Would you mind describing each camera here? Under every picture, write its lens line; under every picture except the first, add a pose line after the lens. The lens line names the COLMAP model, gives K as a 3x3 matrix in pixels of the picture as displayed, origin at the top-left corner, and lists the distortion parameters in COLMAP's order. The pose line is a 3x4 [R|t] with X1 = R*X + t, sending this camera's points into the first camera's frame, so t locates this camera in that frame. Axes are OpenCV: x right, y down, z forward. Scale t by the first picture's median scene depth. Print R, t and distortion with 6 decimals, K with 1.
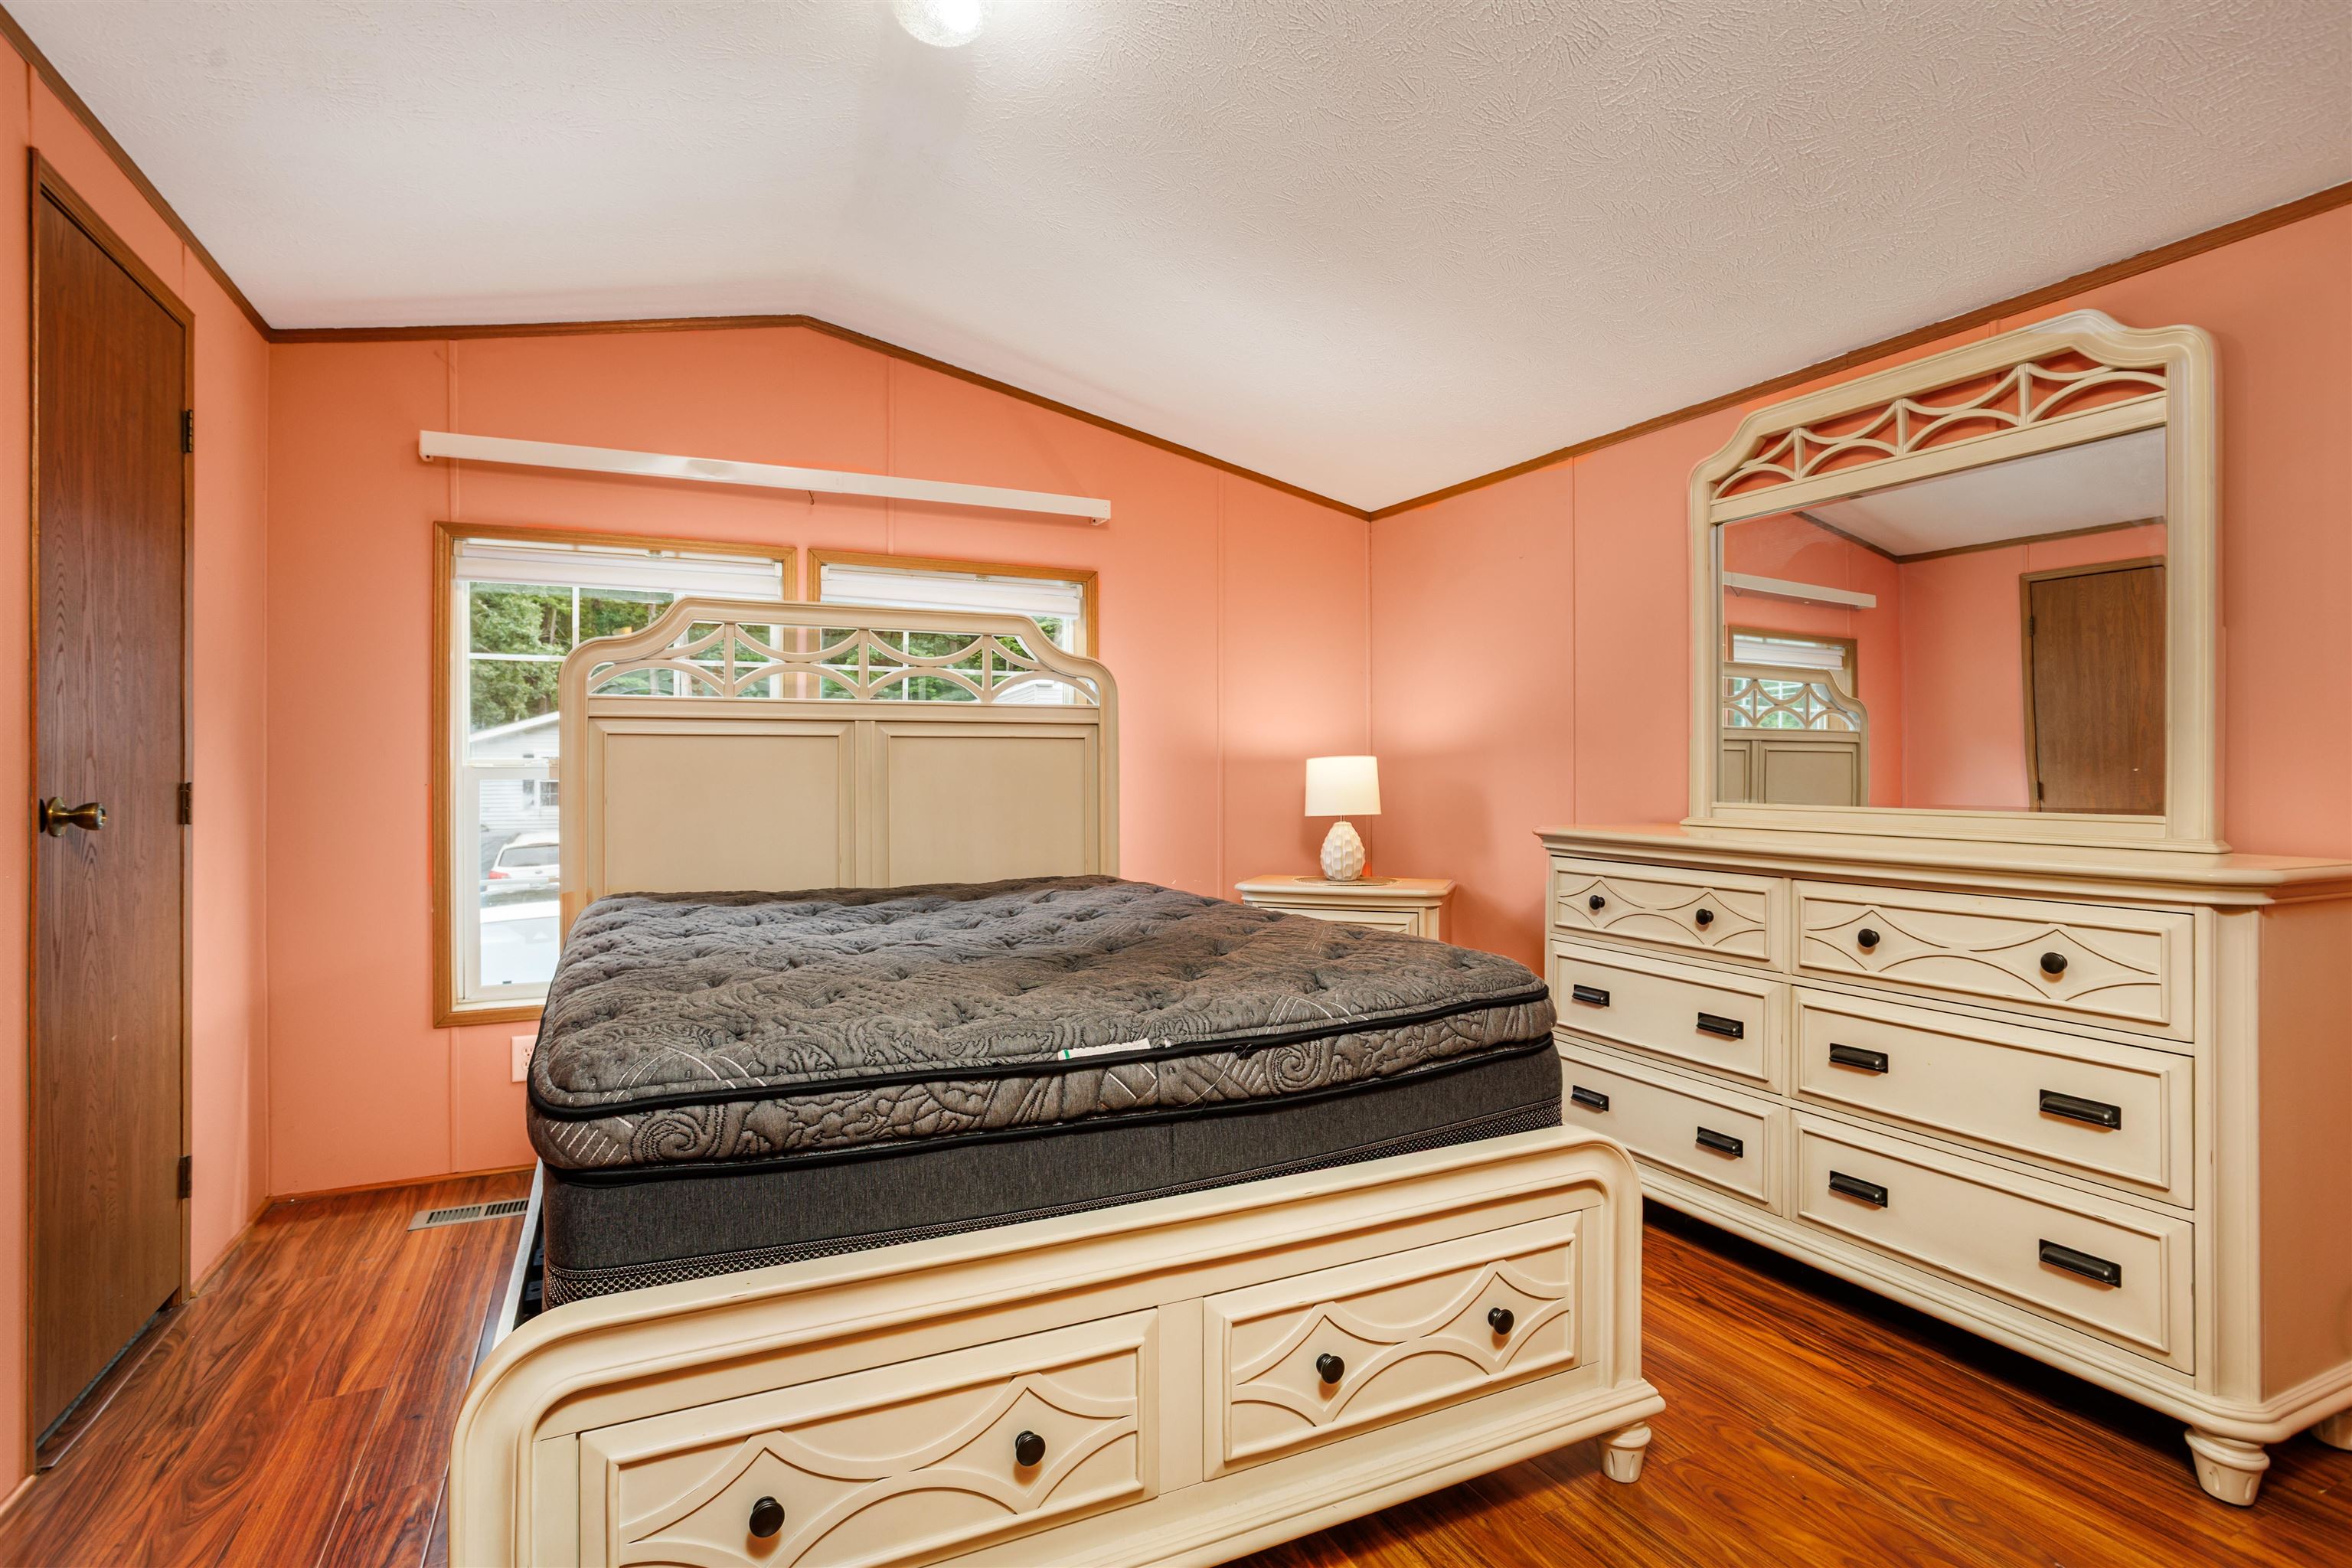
lens RADIAL K [[1161.8, 0, 1150.3], [0, 1161.8, 770.5], [0, 0, 1]] dist [-0.056126, 0.030260]
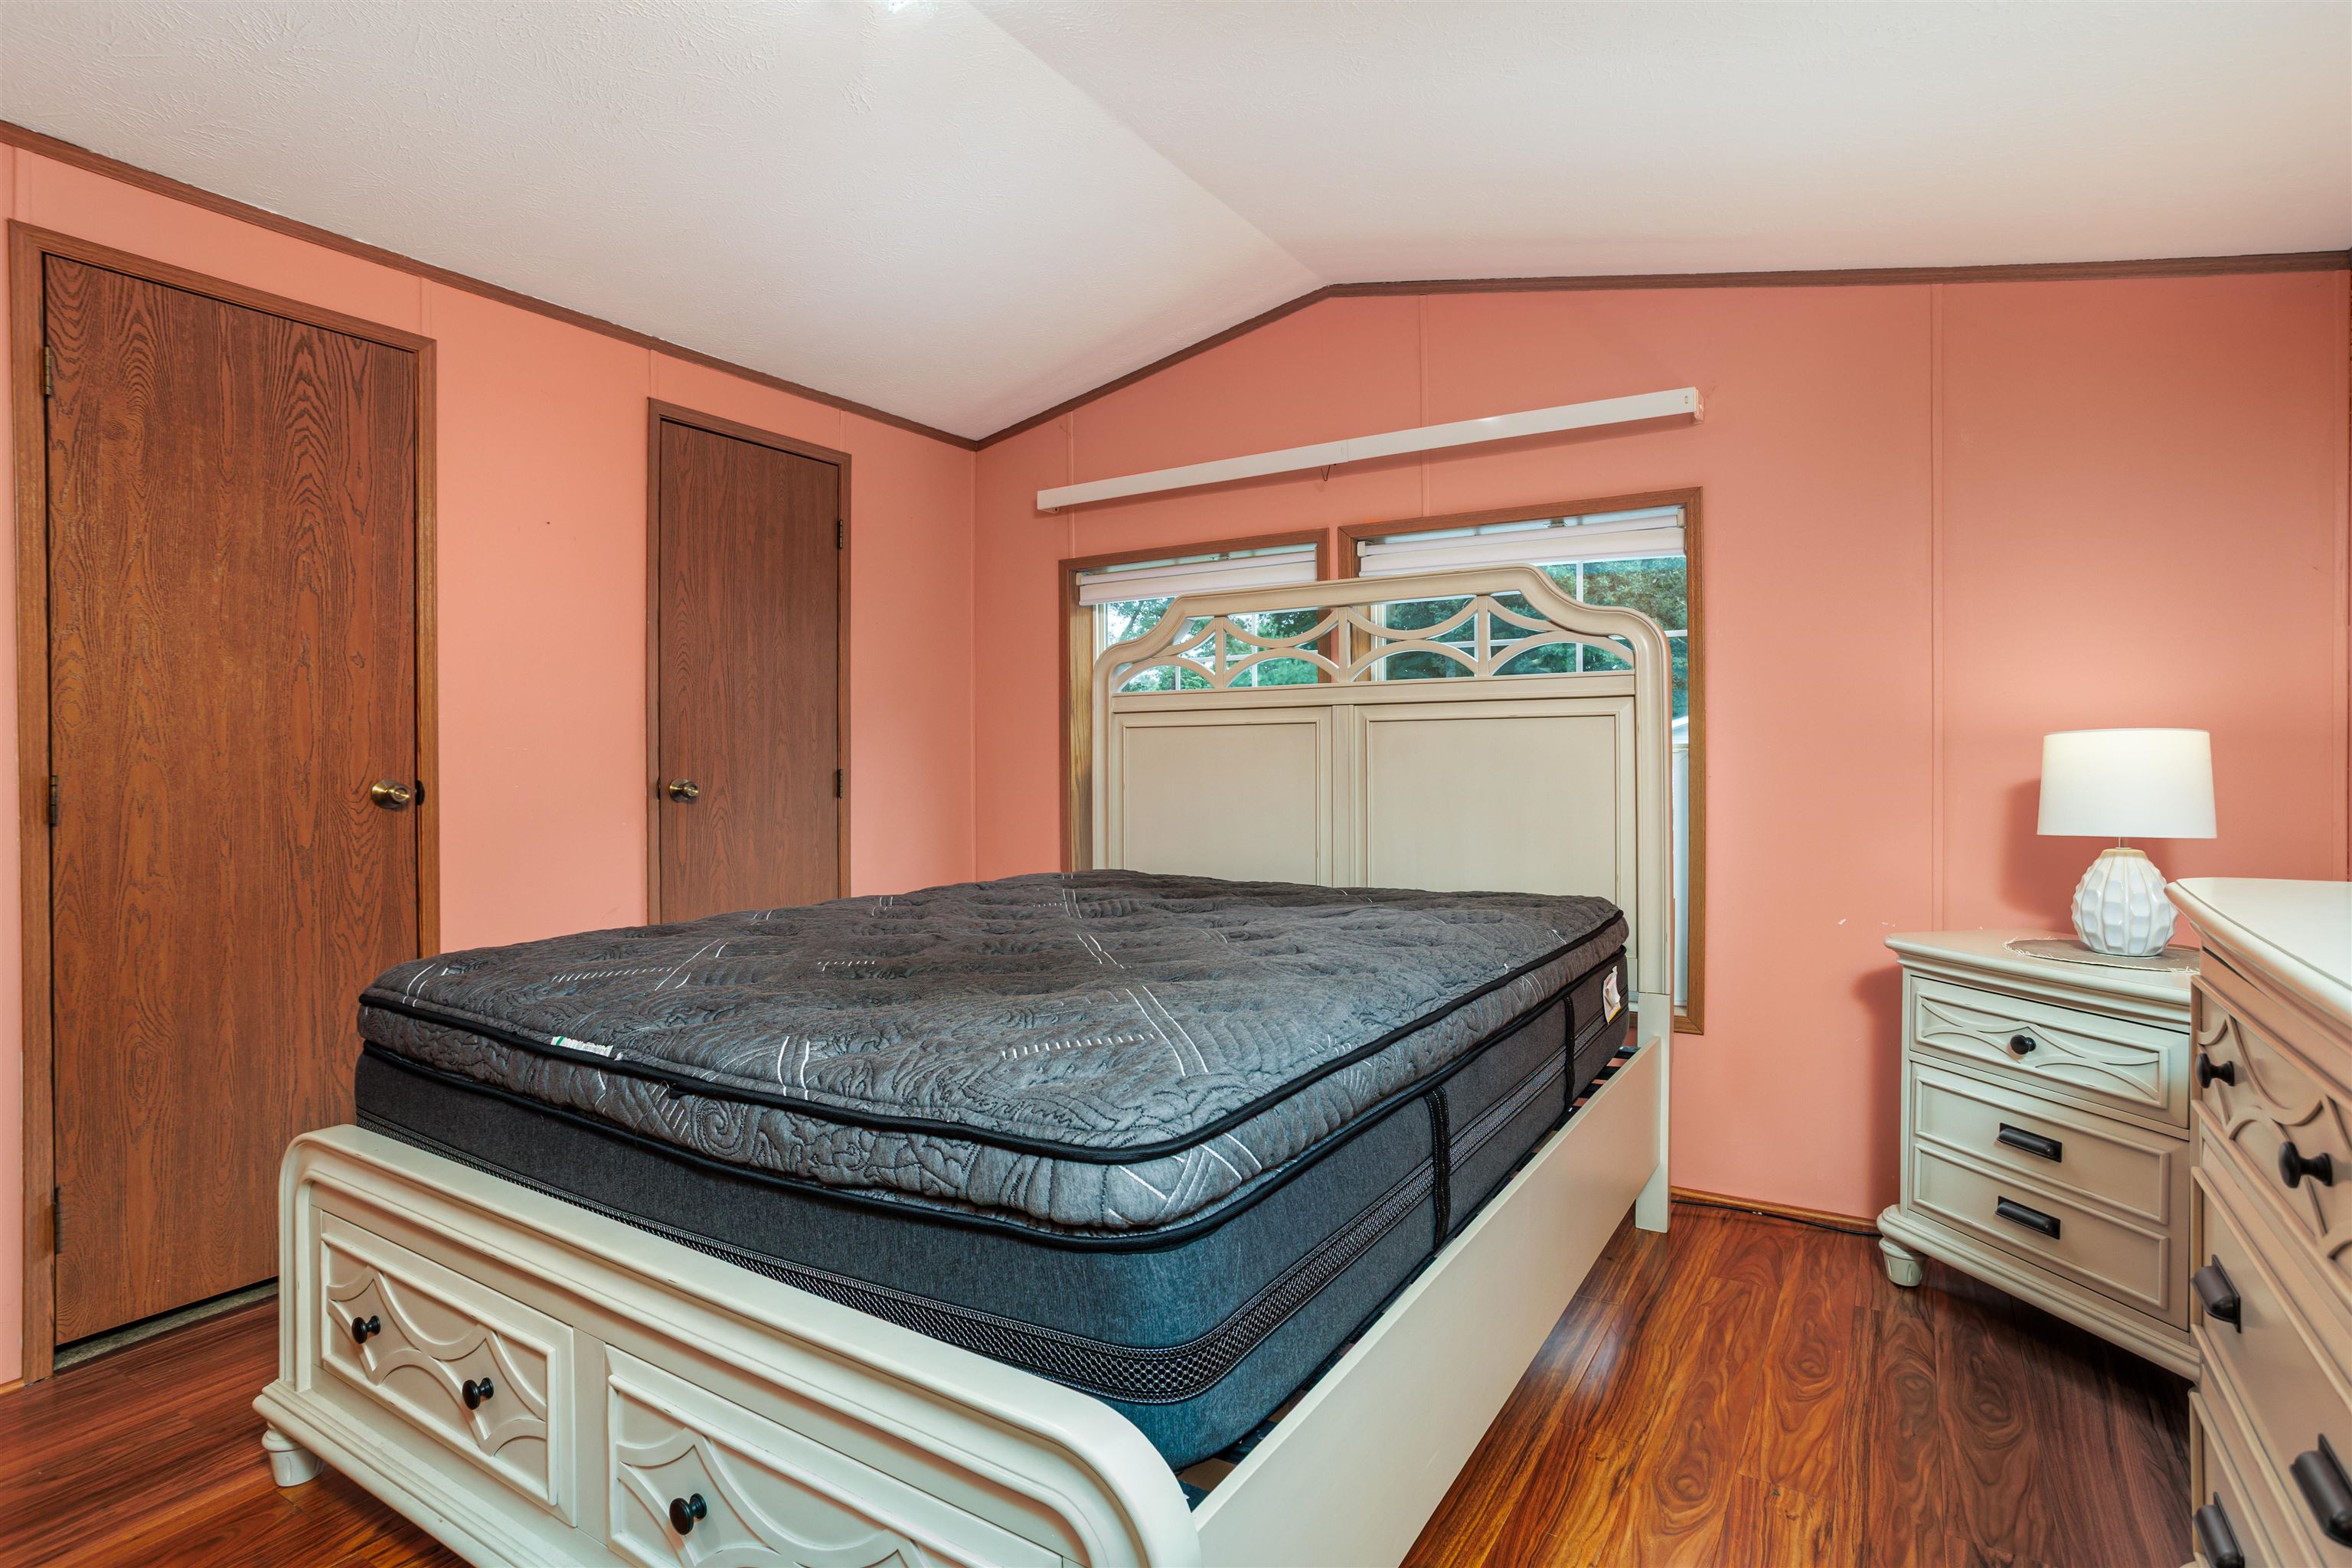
lens RADIAL K [[1147.1, 0, 1175.9], [0, 1147.1, 761.9], [0, 0, 1]] dist [-0.015075, 0.020928]
pose [[0.527666, 0.005105, -0.849436, 1.026549], [0.006455, 0.999929, 0.010019, -0.015465], [0.849427, -0.010770, 0.527596, 0.869334]]
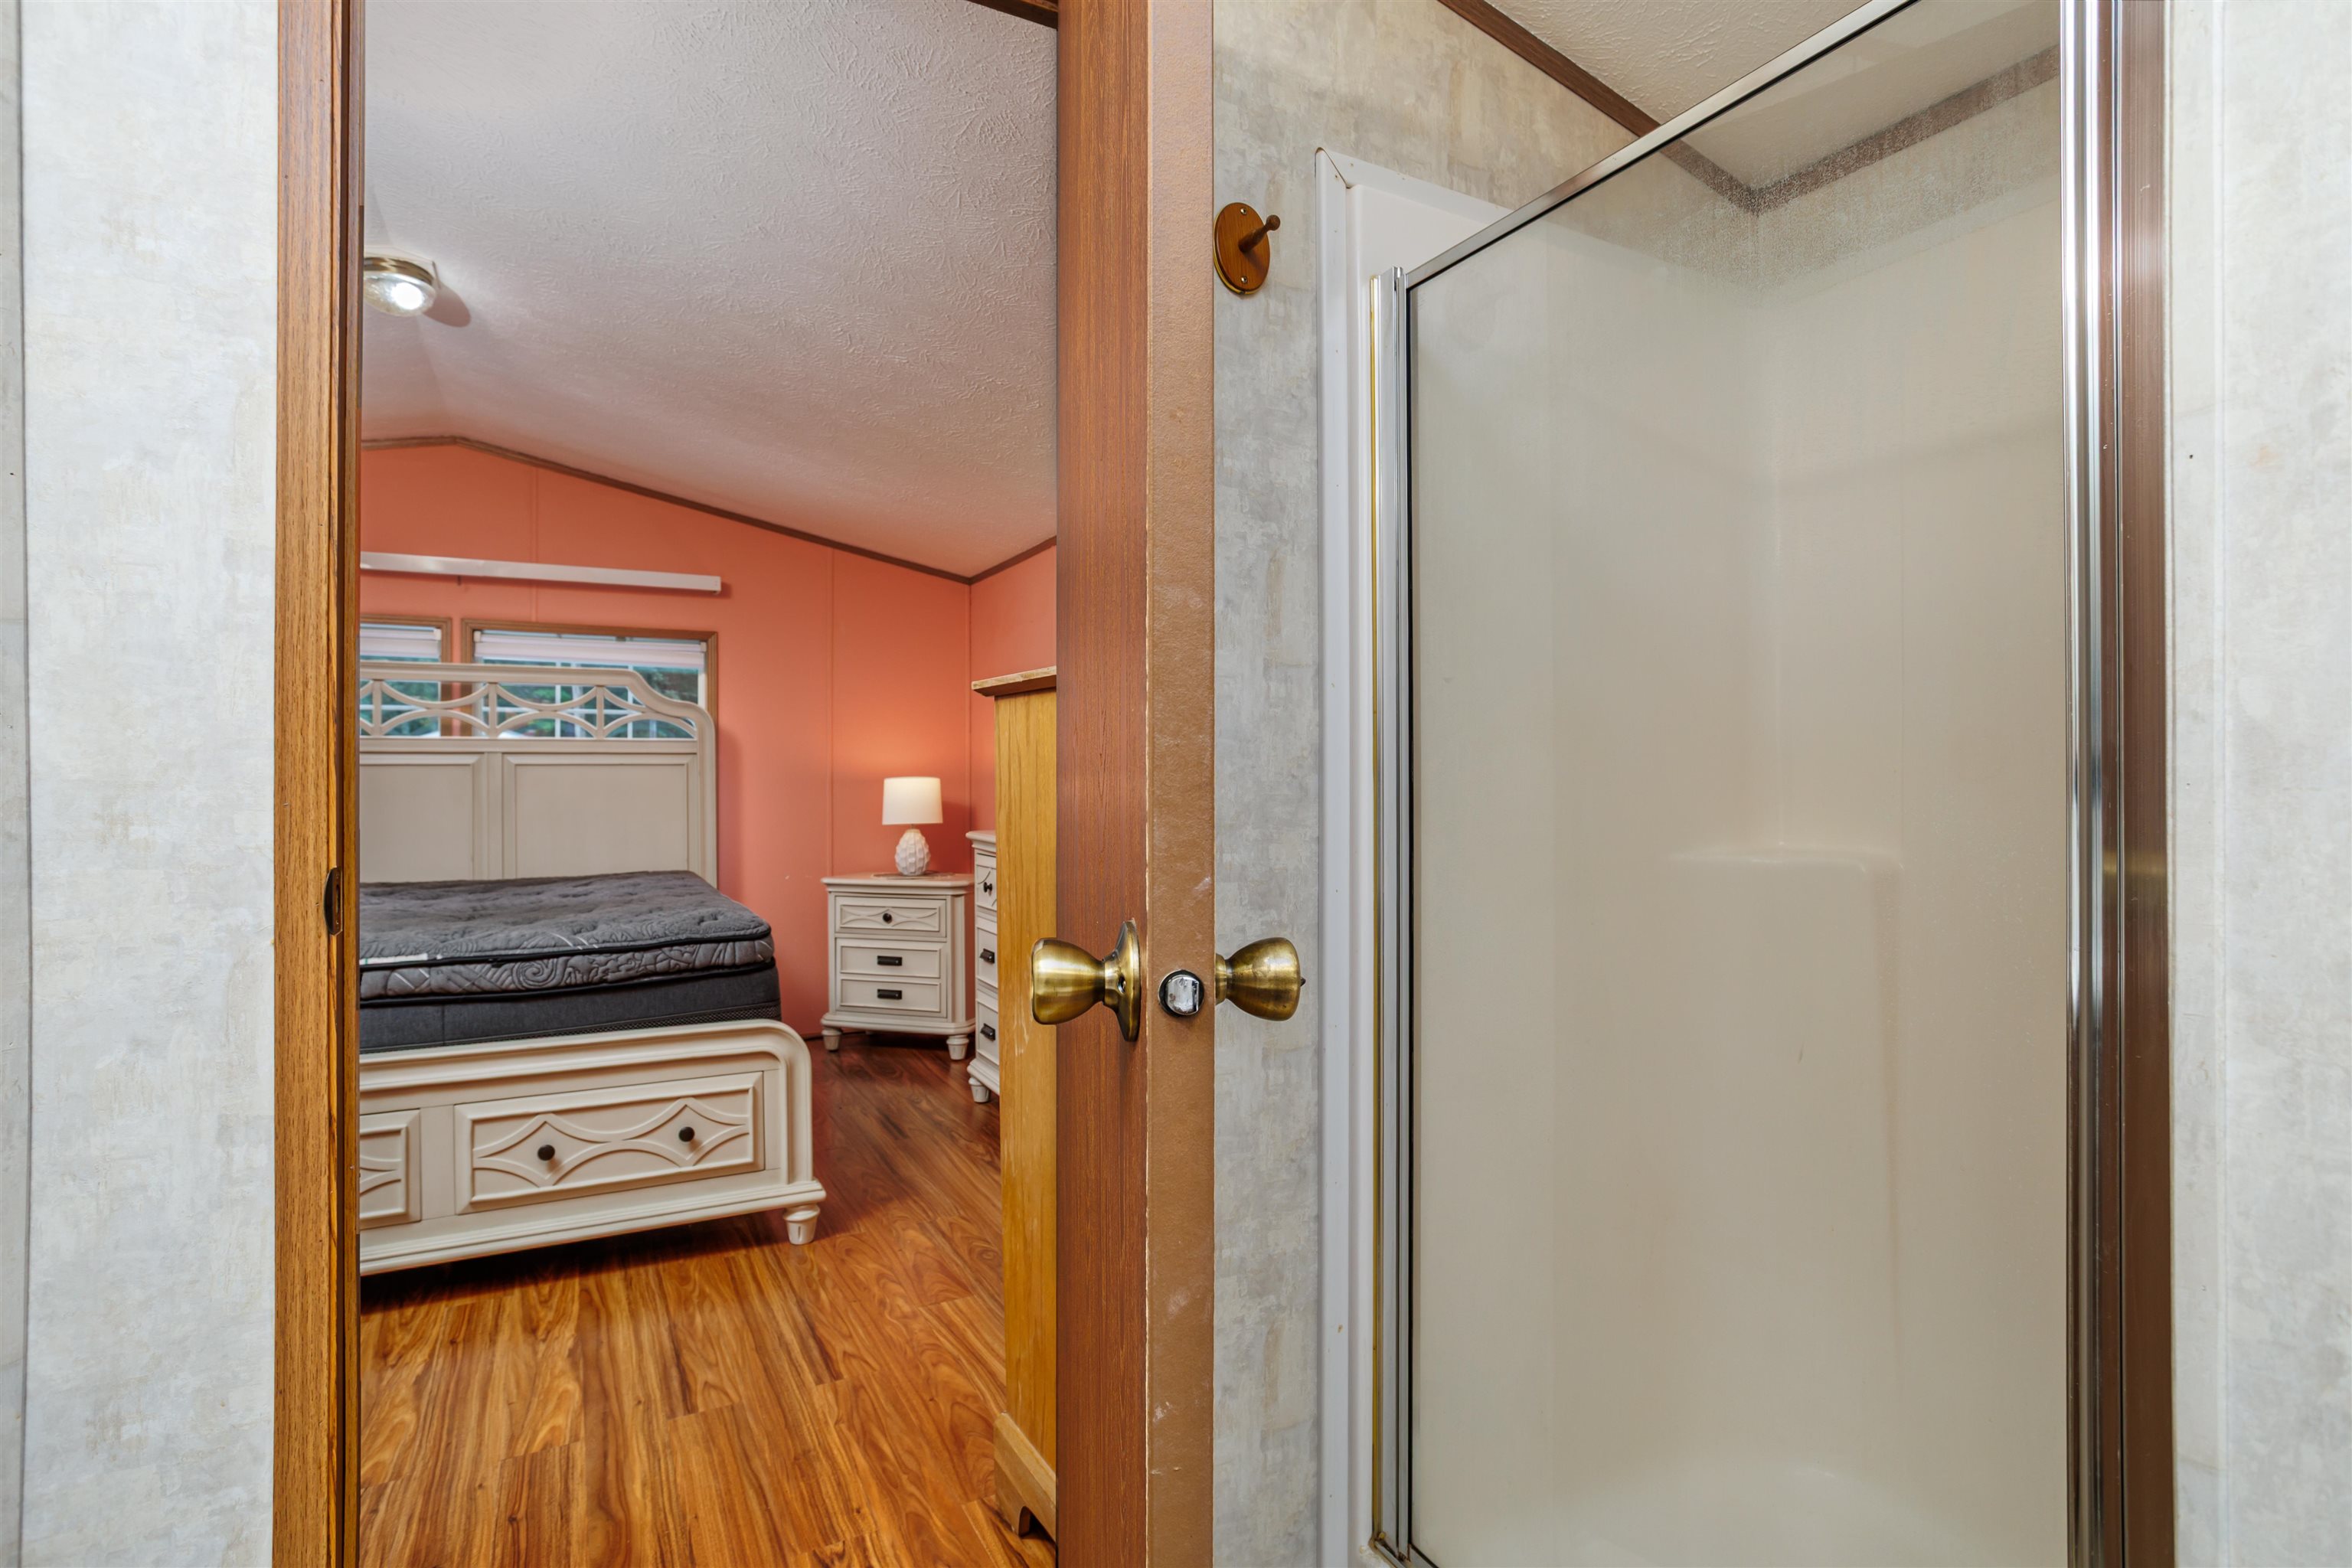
lens RADIAL K [[1161.8, 0, 1150.3], [0, 1161.8, 770.5], [0, 0, 1]] dist [-0.056126, 0.030260]
pose [[0.999152, -0.003945, 0.040975, 0.976712], [0.004236, 0.999966, -0.007024, -0.023506], [-0.040946, 0.007192, 0.999135, -0.716384]]
